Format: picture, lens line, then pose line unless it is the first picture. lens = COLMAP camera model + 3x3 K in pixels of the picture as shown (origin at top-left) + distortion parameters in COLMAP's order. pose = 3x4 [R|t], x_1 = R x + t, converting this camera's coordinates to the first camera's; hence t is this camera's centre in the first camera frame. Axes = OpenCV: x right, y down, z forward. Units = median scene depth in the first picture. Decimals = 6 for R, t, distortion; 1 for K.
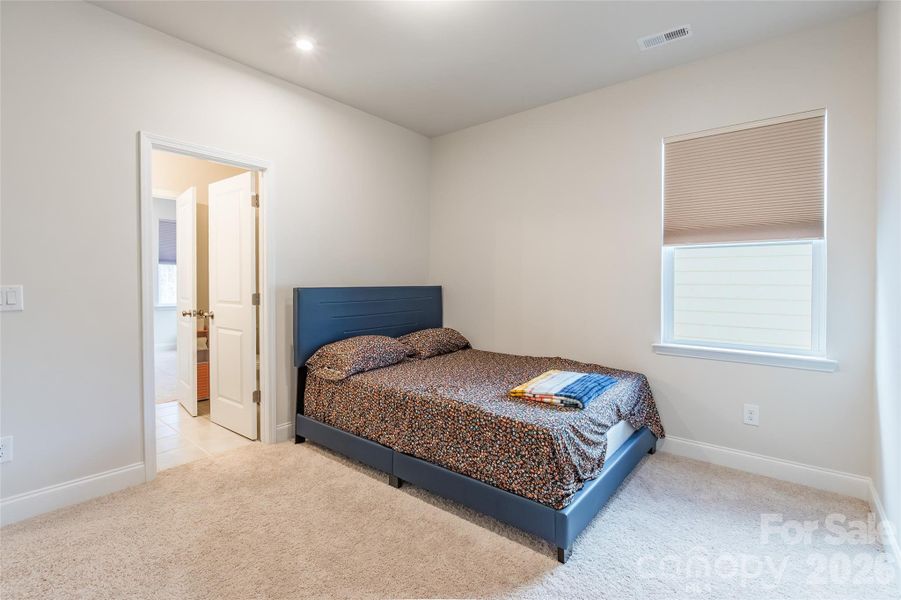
lens RADIAL K [[419.1, 0, 451.2], [0, 419.1, 292.4], [0, 0, 1]] dist [-0.003200, -0.000668]
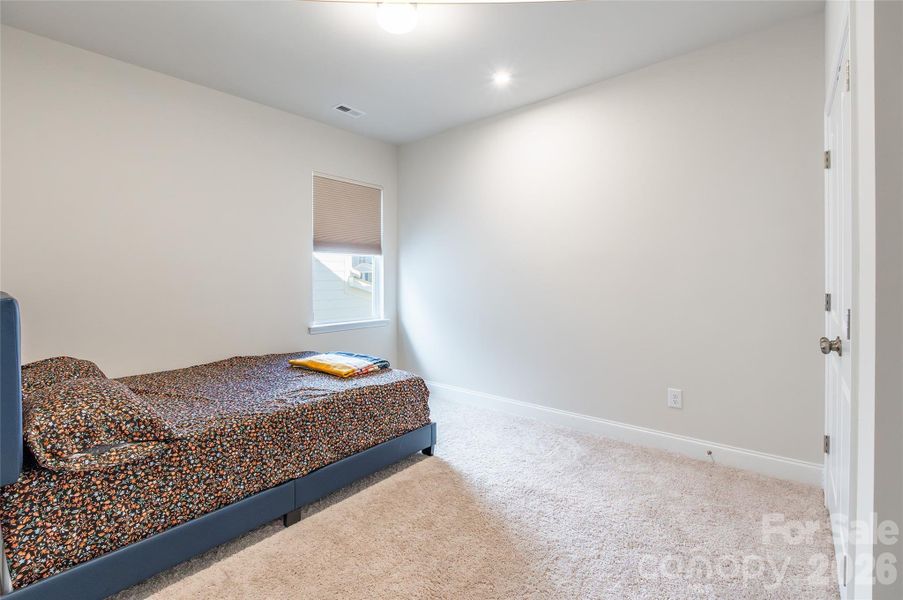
lens RADIAL K [[420.0, 0, 458.4], [0, 420.0, 280.8], [0, 0, 1]] dist [-0.003200, -0.000668]
pose [[-0.011916, -0.008921, 0.999889, -0.967166], [0.030012, 0.999506, 0.009276, -0.020829], [-0.999479, 0.030119, -0.011643, 0.657977]]
